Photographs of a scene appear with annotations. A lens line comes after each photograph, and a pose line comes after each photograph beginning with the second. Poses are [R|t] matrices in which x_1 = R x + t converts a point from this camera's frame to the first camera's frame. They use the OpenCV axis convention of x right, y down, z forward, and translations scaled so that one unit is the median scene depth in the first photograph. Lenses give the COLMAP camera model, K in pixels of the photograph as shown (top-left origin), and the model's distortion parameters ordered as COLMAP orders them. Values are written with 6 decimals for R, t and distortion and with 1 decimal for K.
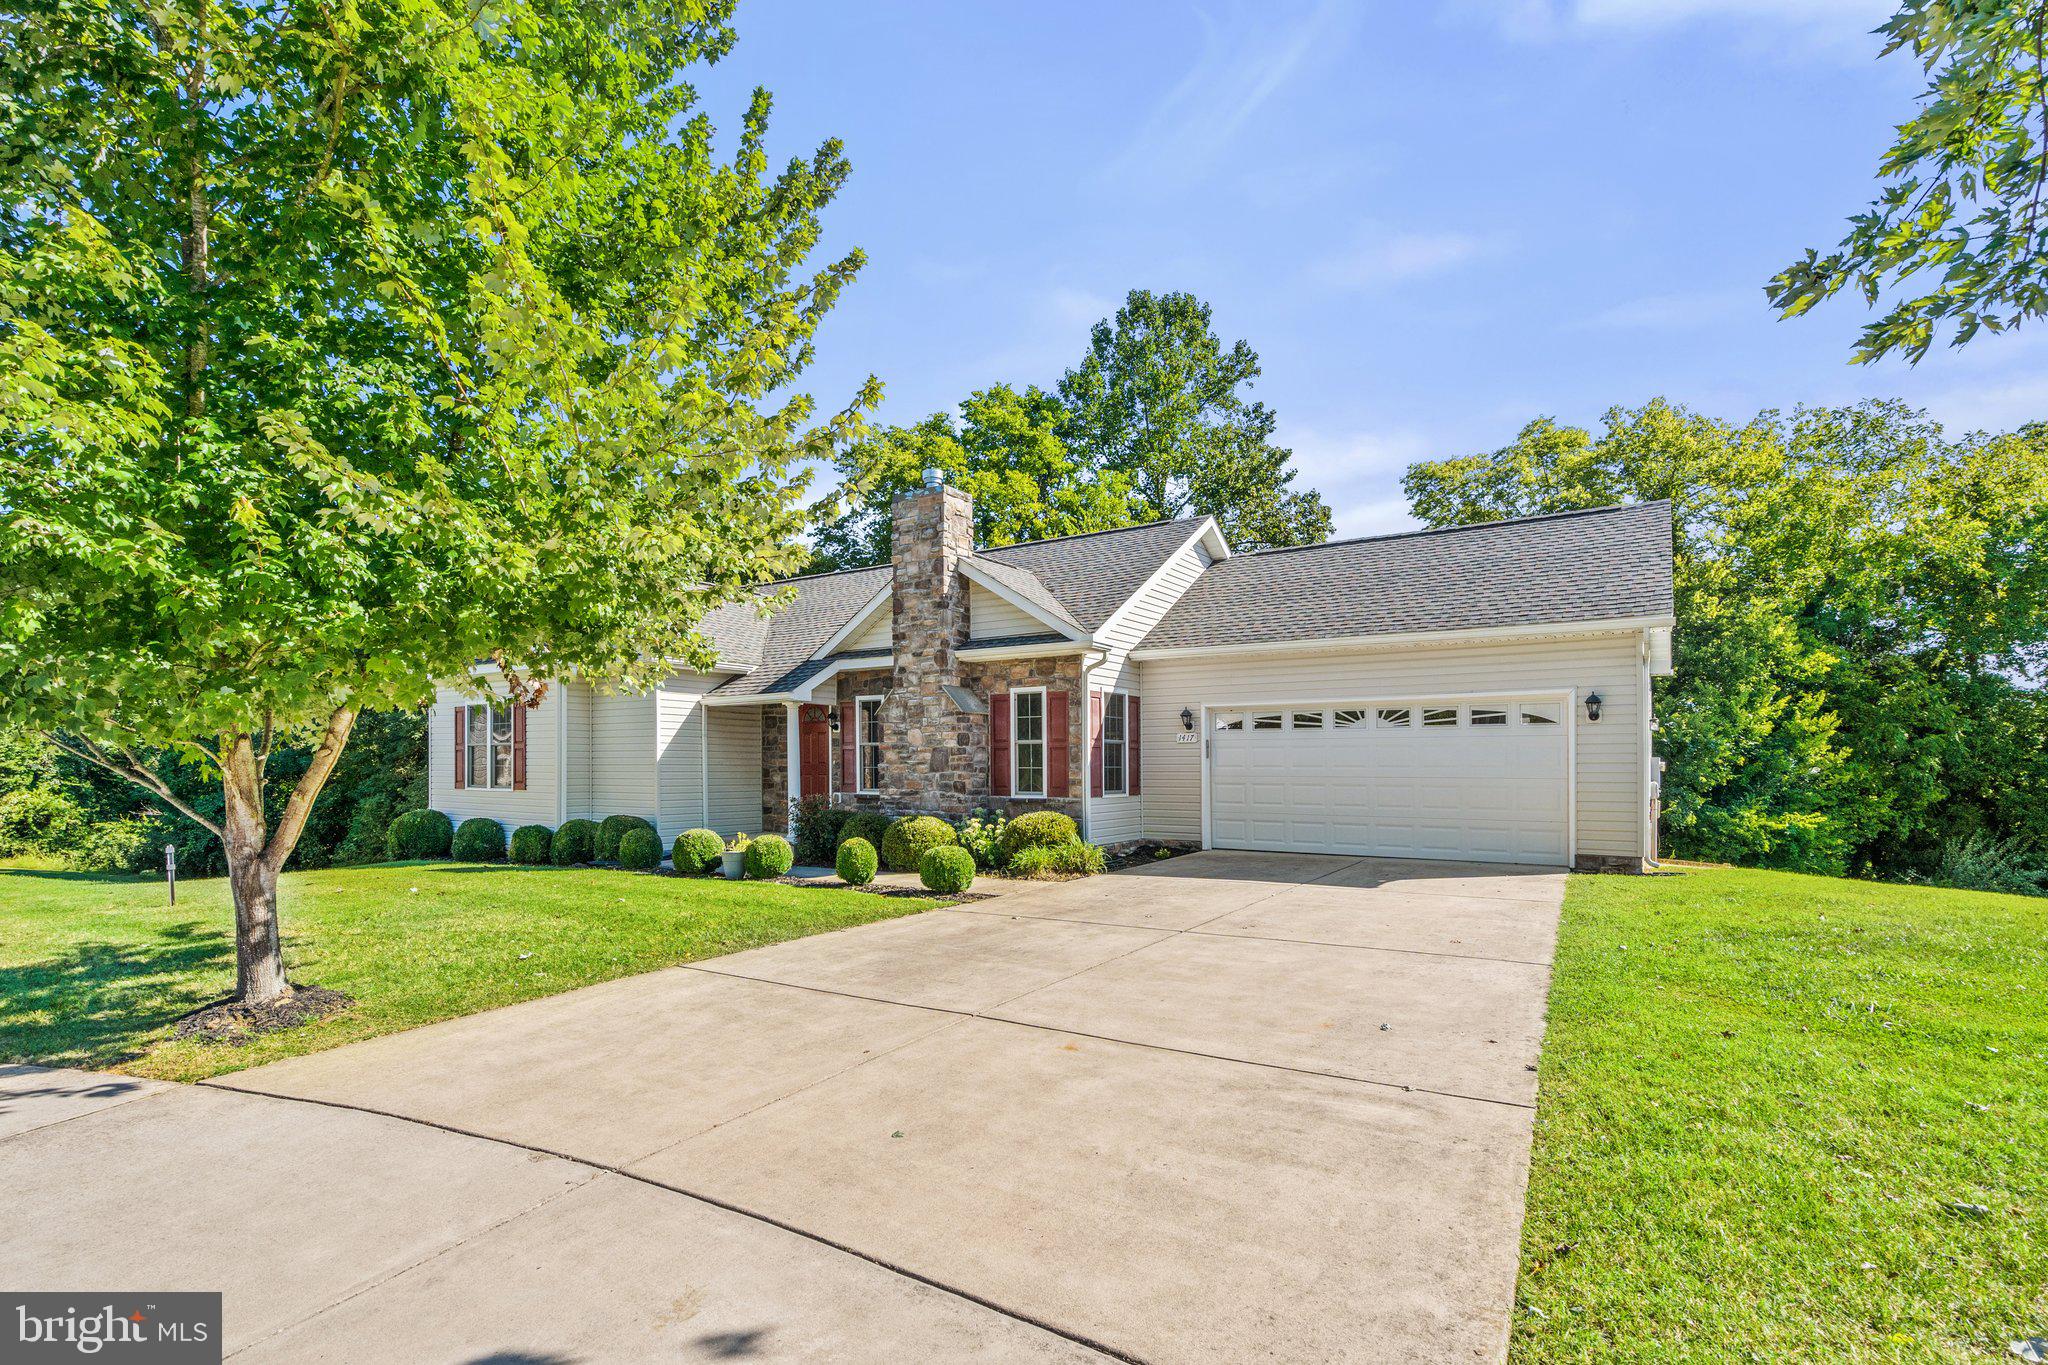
lens RADIAL K [[948.7, 0, 1061.6], [0, 948.7, 773.6], [0, 0, 1]] dist [0.000722, -0.000407]
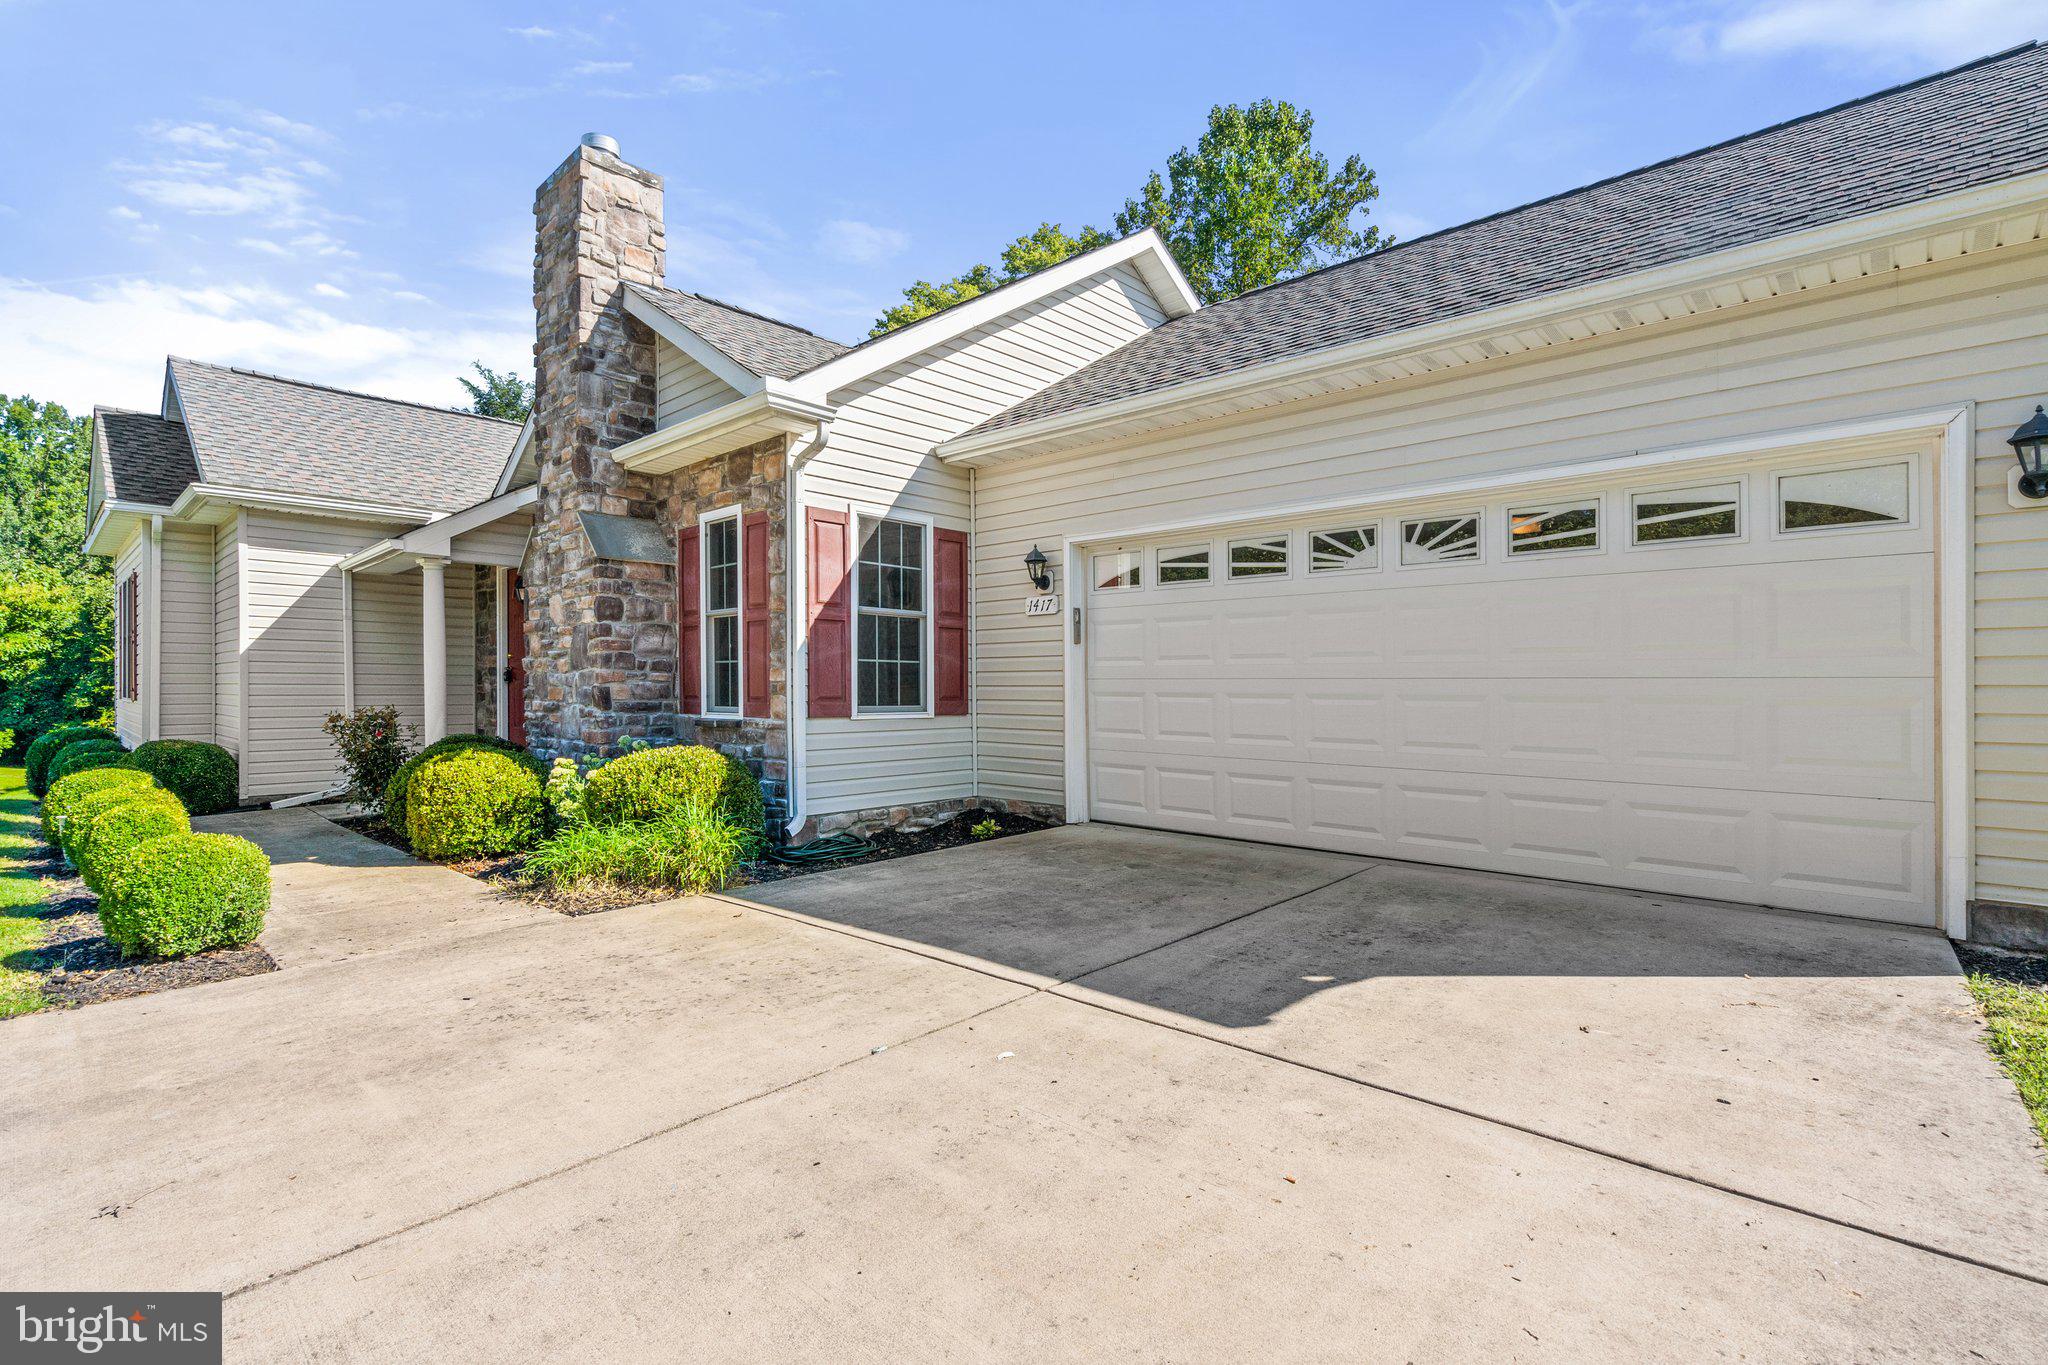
lens RADIAL K [[948.7, 0, 1031.1], [0, 948.7, 684.9], [0, 0, 1]] dist [0.000722, -0.000407]
pose [[0.982603, 0.001849, -0.185710, 0.230320], [-0.003229, 0.999969, -0.007127, 0.010099], [0.185691, 0.007603, 0.982579, 0.504606]]
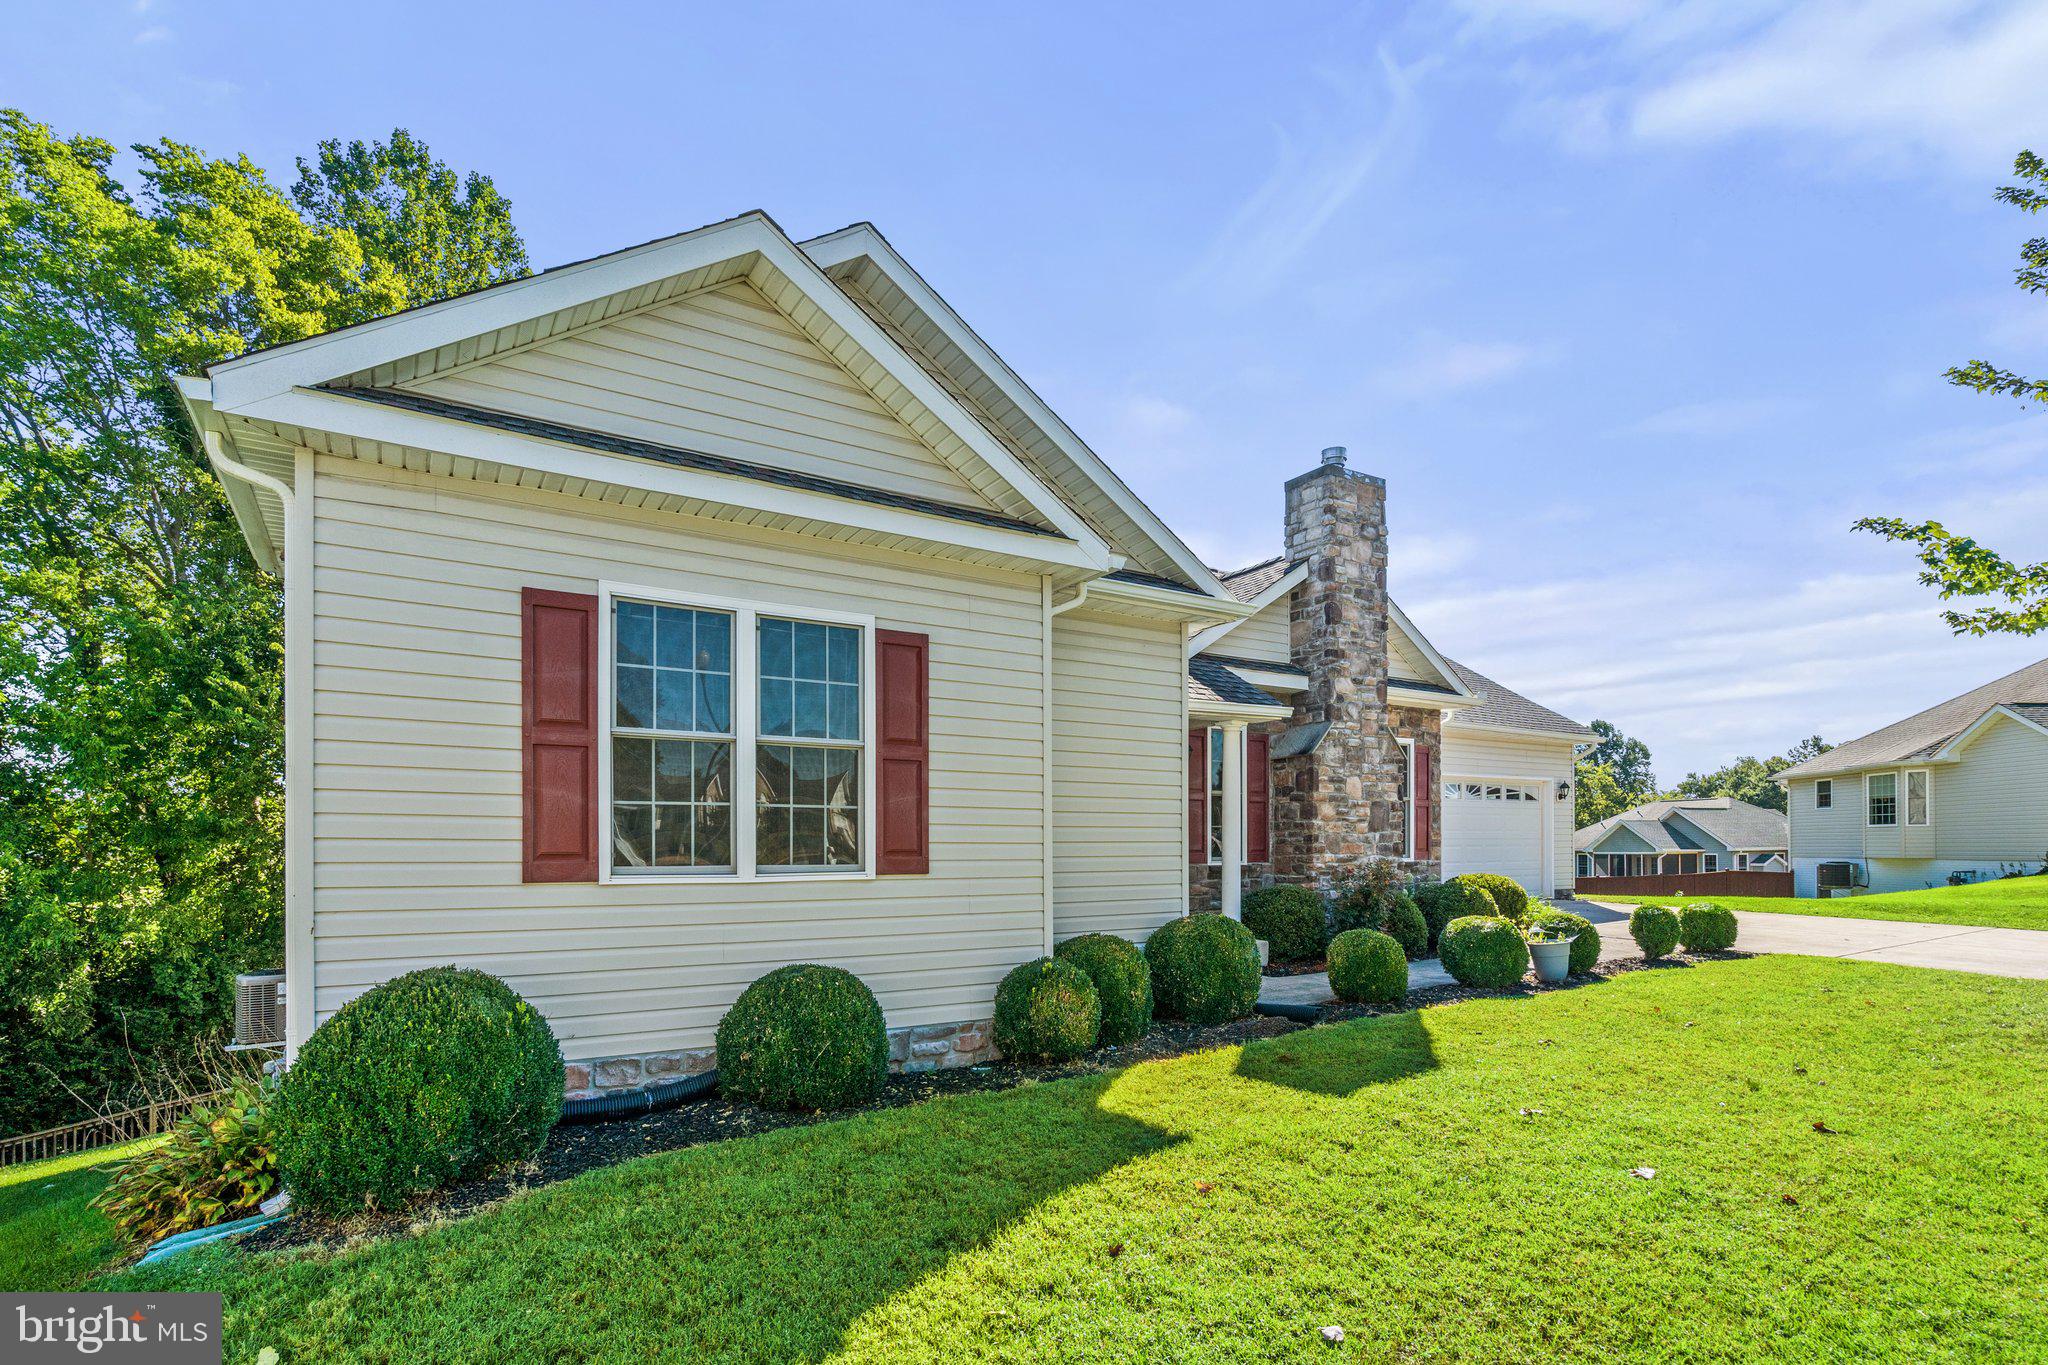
lens RADIAL K [[948.7, 0, 1023.1], [0, 948.7, 830.0], [0, 0, 1]] dist [0.000722, -0.000407]
pose [[0.429935, 0.004892, 0.902847, -0.984364], [0.000009, 0.999985, -0.005422, 0.001017], [-0.902860, 0.002339, 0.429929, 0.921754]]
